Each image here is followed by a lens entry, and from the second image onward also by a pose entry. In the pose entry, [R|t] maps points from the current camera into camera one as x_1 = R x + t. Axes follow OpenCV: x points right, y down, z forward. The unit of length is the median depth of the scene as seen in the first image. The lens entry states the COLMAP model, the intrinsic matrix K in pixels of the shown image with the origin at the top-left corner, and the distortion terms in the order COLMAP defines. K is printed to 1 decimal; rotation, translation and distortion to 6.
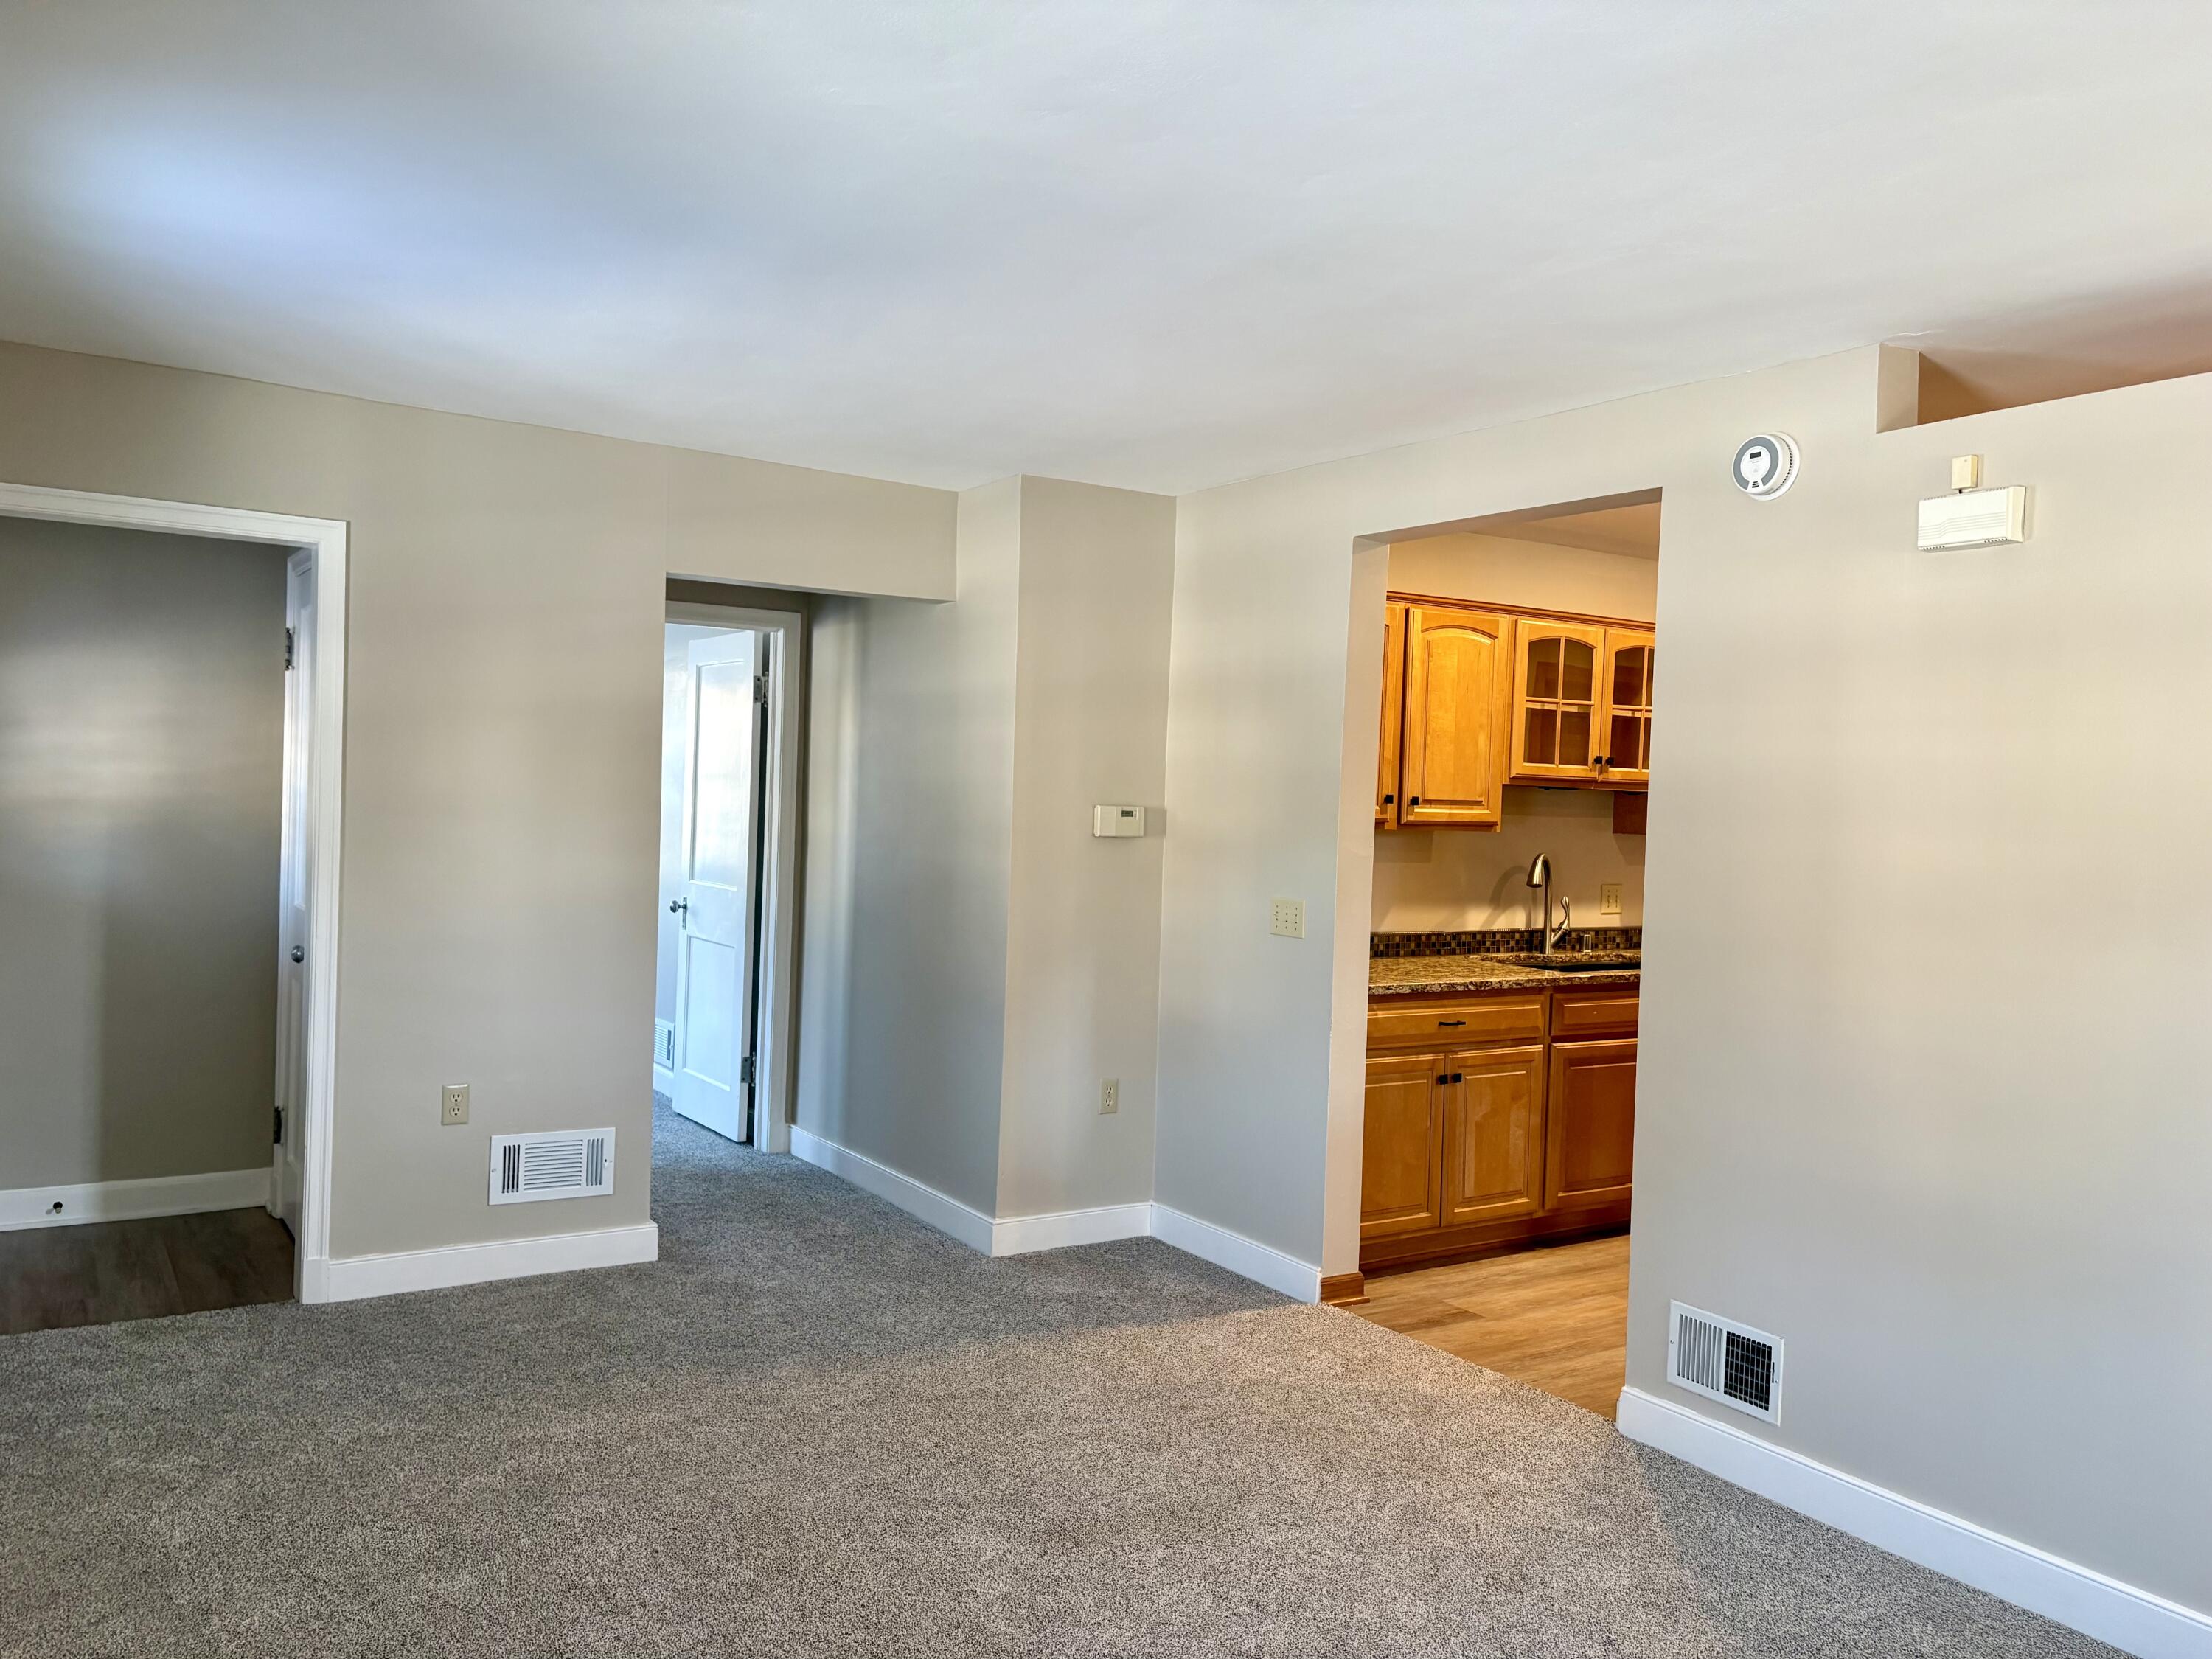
lens RADIAL K [[1689.1, 0, 1106.0], [0, 1689.1, 829.5], [0, 0, 1]] dist [0.005680, -0.005712]
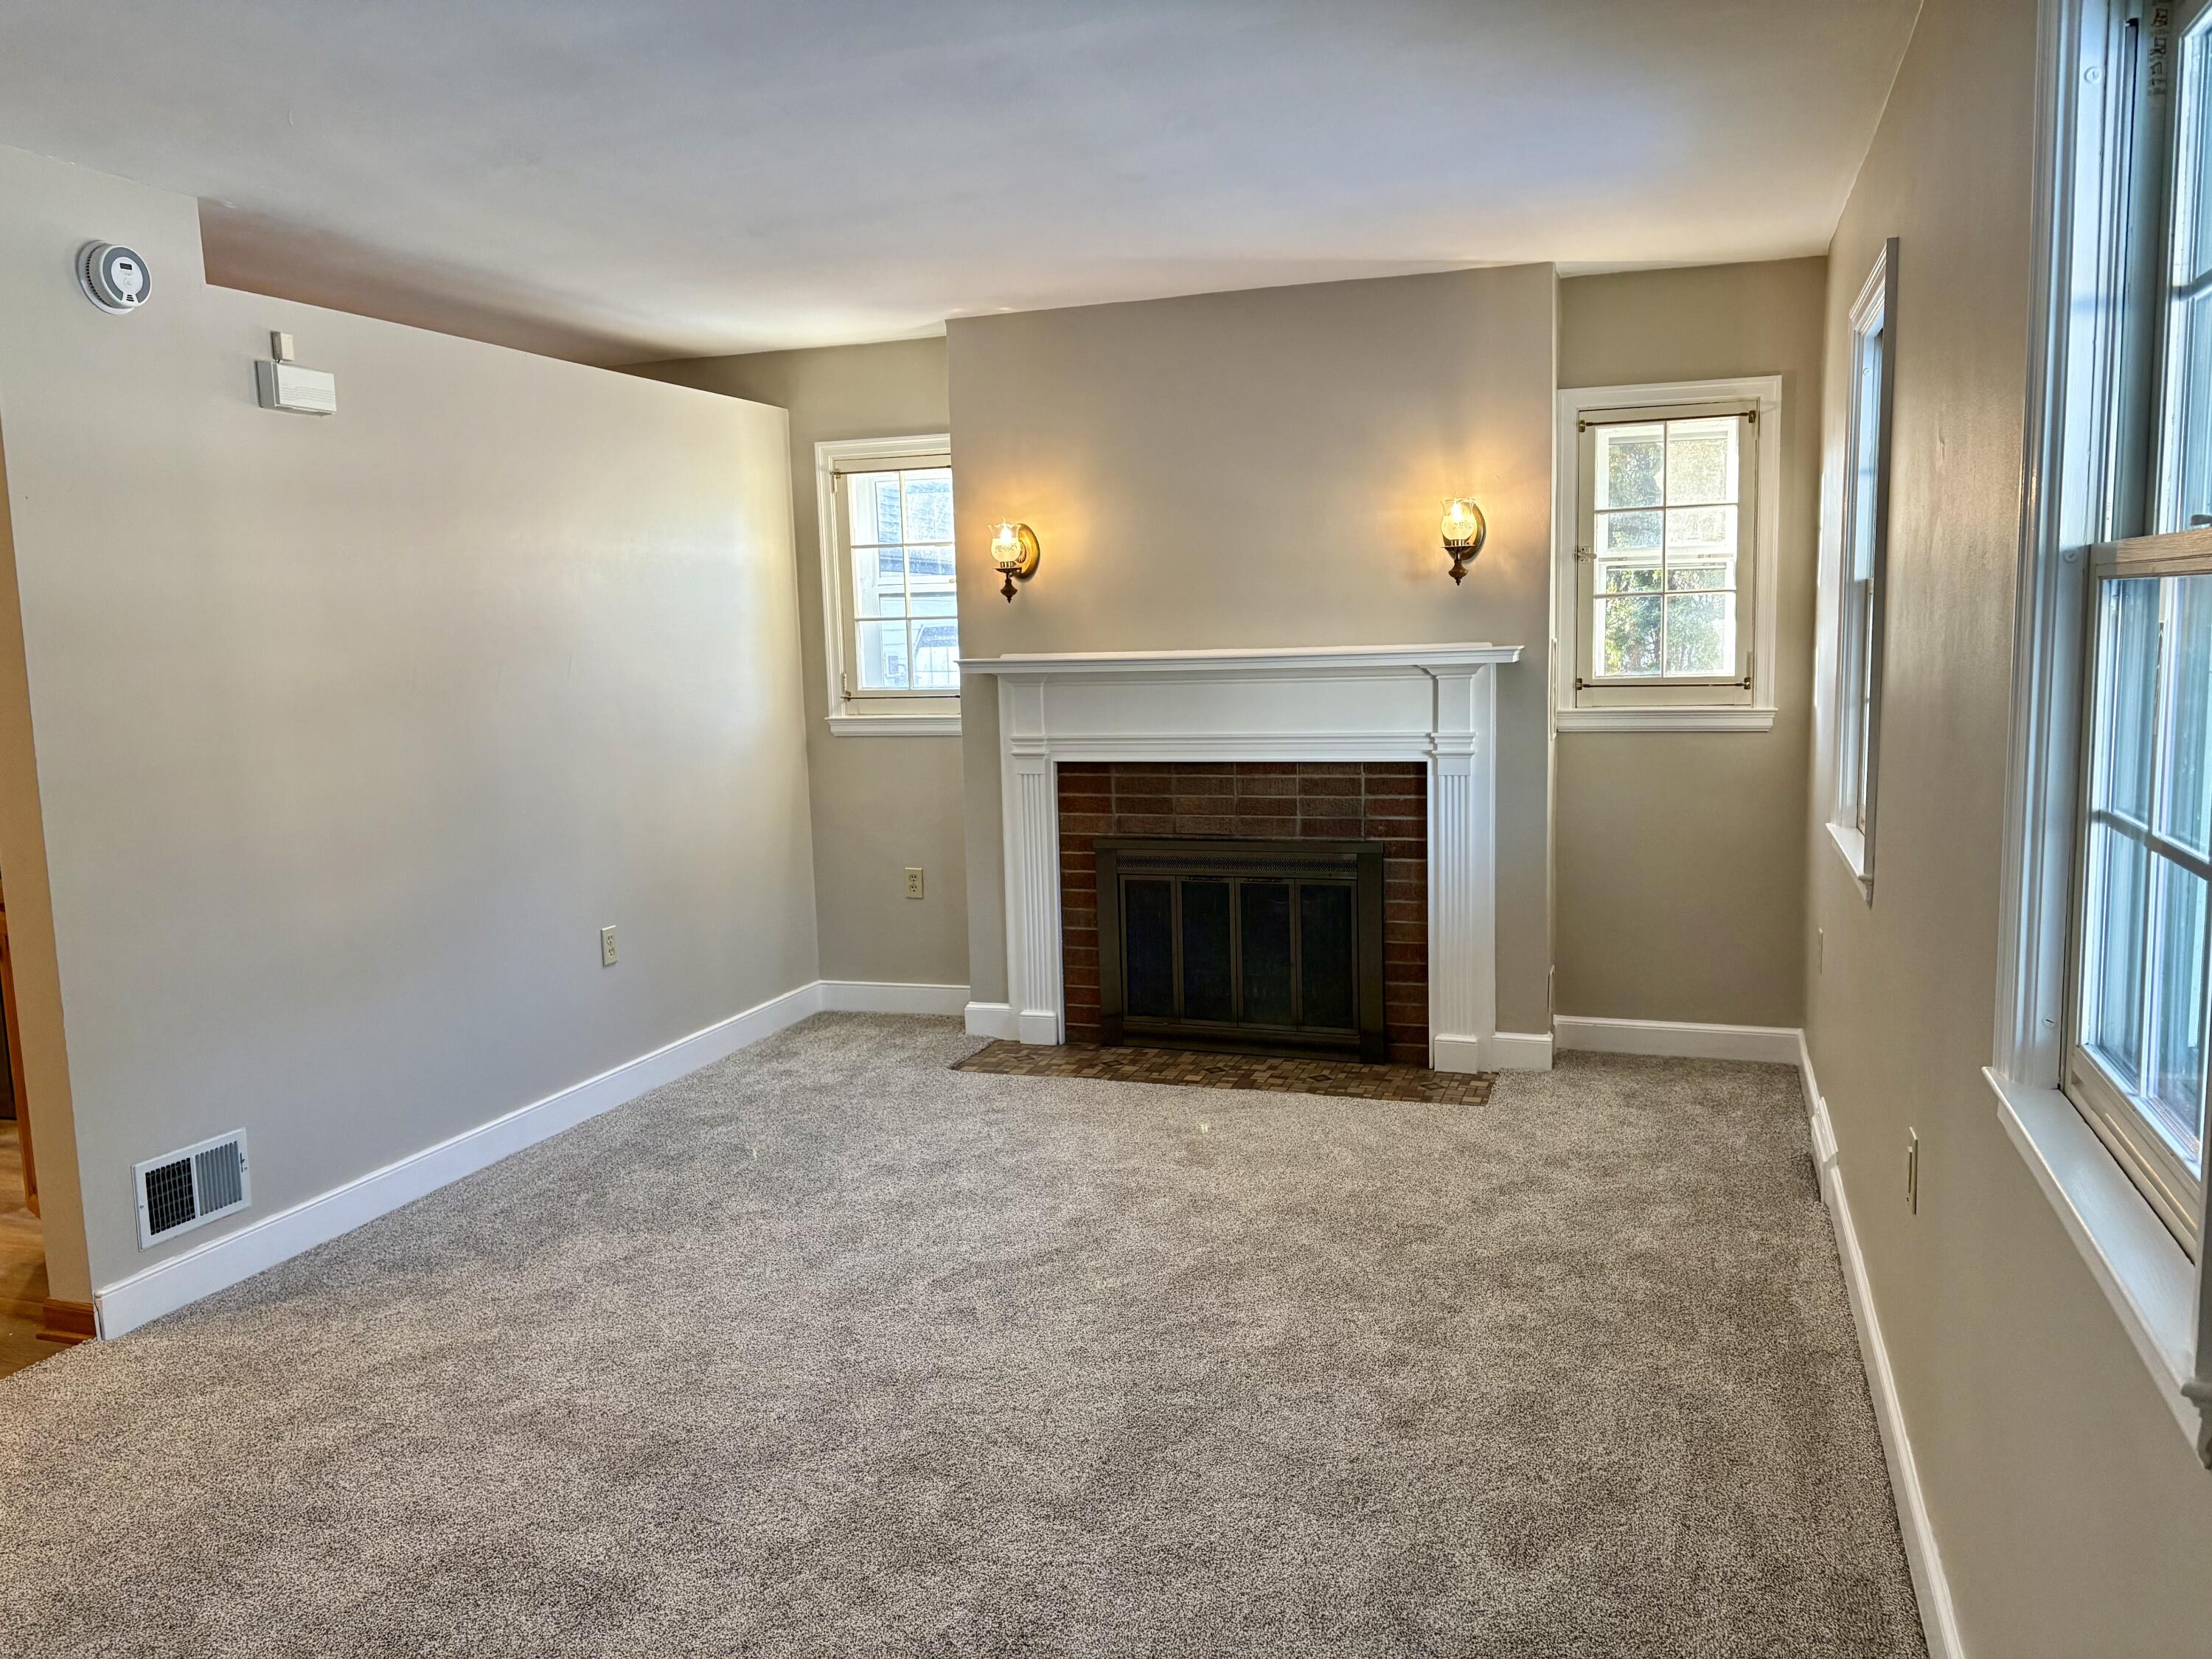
lens RADIAL K [[1689.1, 0, 1106.0], [0, 1689.1, 829.5], [0, 0, 1]] dist [0.005680, -0.005712]
pose [[-0.630321, -0.114340, 0.767869, -0.746334], [0.024597, 0.985657, 0.166961, -0.052351], [-0.775945, 0.124126, -0.618467, 1.204782]]
